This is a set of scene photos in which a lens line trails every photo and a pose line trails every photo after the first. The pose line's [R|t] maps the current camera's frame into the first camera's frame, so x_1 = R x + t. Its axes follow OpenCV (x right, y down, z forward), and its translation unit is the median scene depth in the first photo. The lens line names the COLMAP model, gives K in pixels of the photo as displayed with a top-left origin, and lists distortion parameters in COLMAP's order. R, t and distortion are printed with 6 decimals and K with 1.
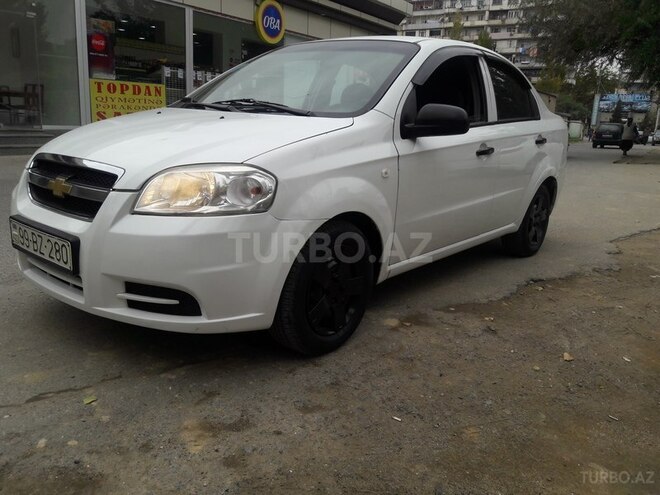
lens RADIAL K [[528.7, 0, 330.0], [0, 528.7, 247.5], [0, 0, 1]] dist [0.012598, 0.000821]
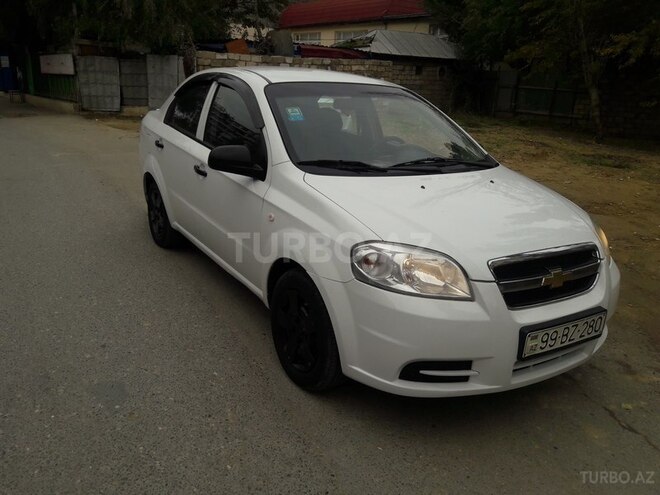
lens RADIAL K [[512.1, 0, 330.0], [0, 512.1, 247.5], [0, 0, 1]] dist [0.004409, -0.005525]
pose [[0.371119, -0.321692, 0.871083, -1.676135], [0.213125, 0.942541, 0.257281, -0.580551], [-0.903797, 0.090168, 0.418355, 1.042228]]
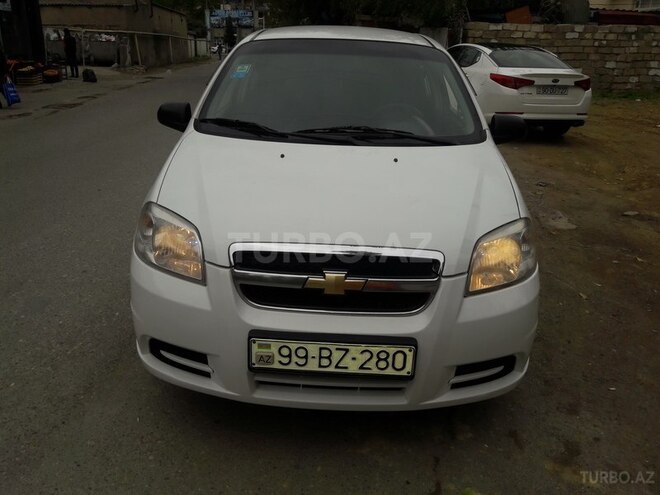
lens RADIAL K [[528.7, 0, 330.0], [0, 528.7, 247.5], [0, 0, 1]] dist [0.012598, 0.000821]
pose [[0.799297, -0.240027, 0.550919, -1.023047], [0.161871, 0.968879, 0.187275, -0.350157], [-0.578724, -0.060511, 0.813275, 0.367090]]
